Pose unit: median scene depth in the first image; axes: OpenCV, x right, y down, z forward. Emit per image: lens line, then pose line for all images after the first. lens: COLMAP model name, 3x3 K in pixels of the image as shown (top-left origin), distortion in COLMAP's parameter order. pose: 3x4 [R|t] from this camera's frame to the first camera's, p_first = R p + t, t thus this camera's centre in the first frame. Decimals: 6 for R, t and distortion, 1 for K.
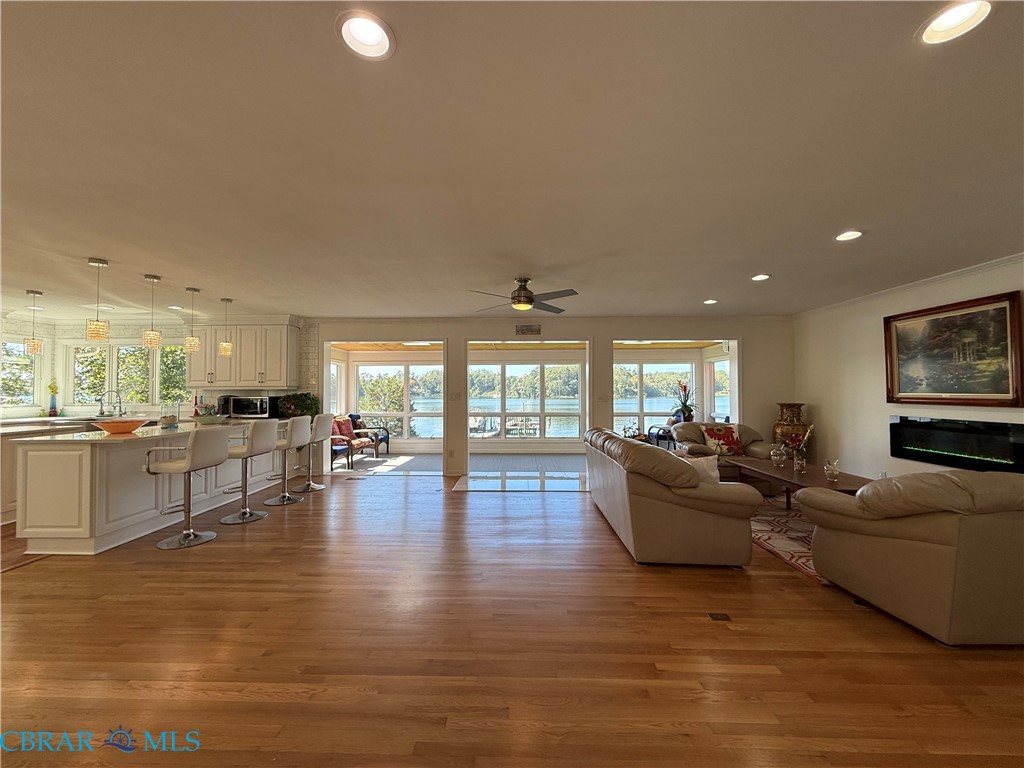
lens RADIAL K [[407.6, 0, 507.7], [0, 407.6, 383.0], [0, 0, 1]] dist [-0.002243, 0.000074]
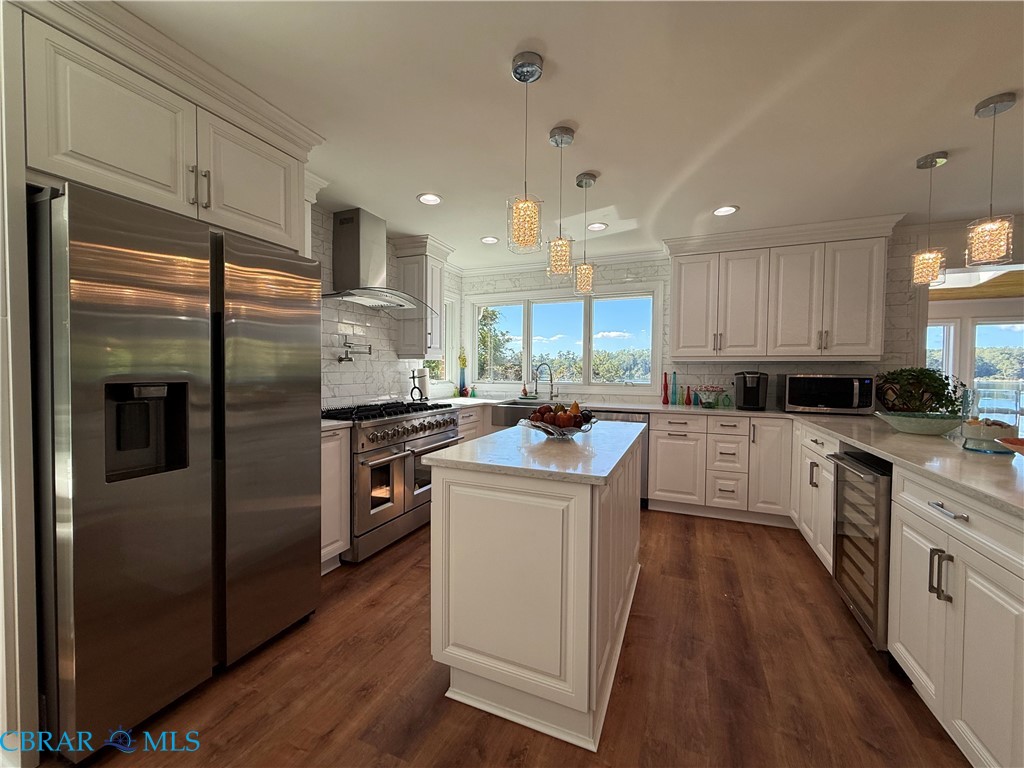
lens RADIAL K [[407.6, 0, 507.7], [0, 407.6, 383.0], [0, 0, 1]] dist [-0.002243, 0.000074]
pose [[0.922899, 0.020070, -0.384520, -0.742189], [0.000218, 0.998613, 0.052646, 0.016101], [0.385043, -0.048671, 0.921614, 0.318270]]
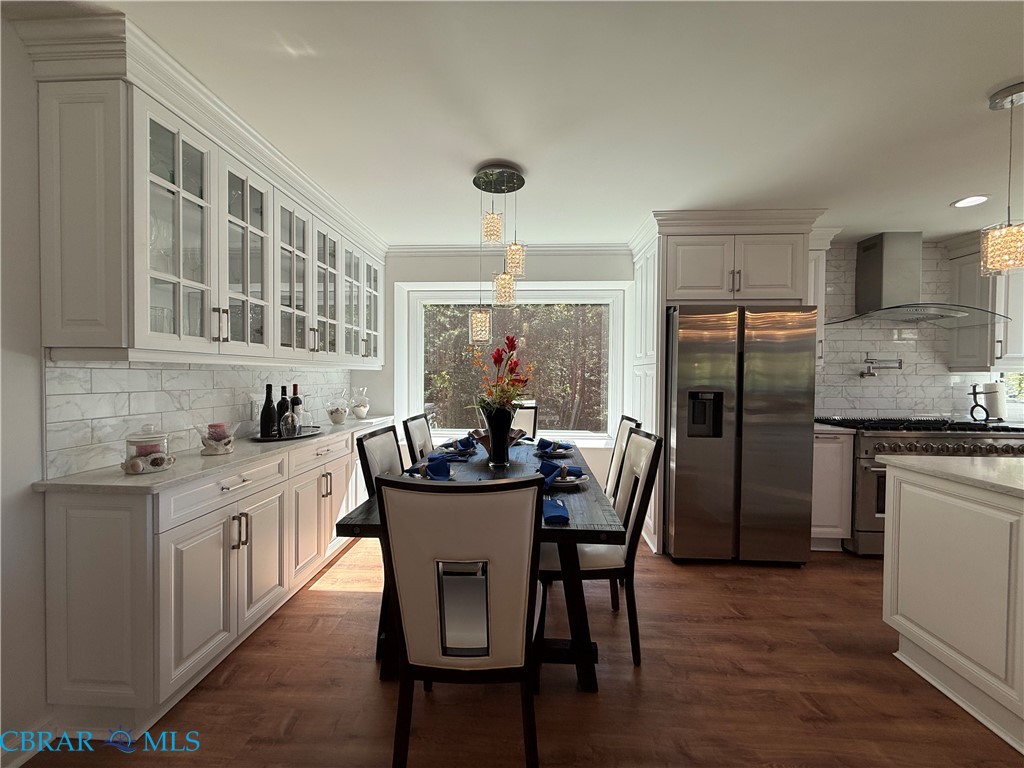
lens RADIAL K [[407.6, 0, 507.7], [0, 407.6, 383.0], [0, 0, 1]] dist [-0.002243, 0.000074]
pose [[-0.044774, 0.019764, -0.998802, -0.537225], [0.017111, 0.999673, 0.019015, 0.005075], [0.998851, -0.016239, -0.045097, 0.245365]]
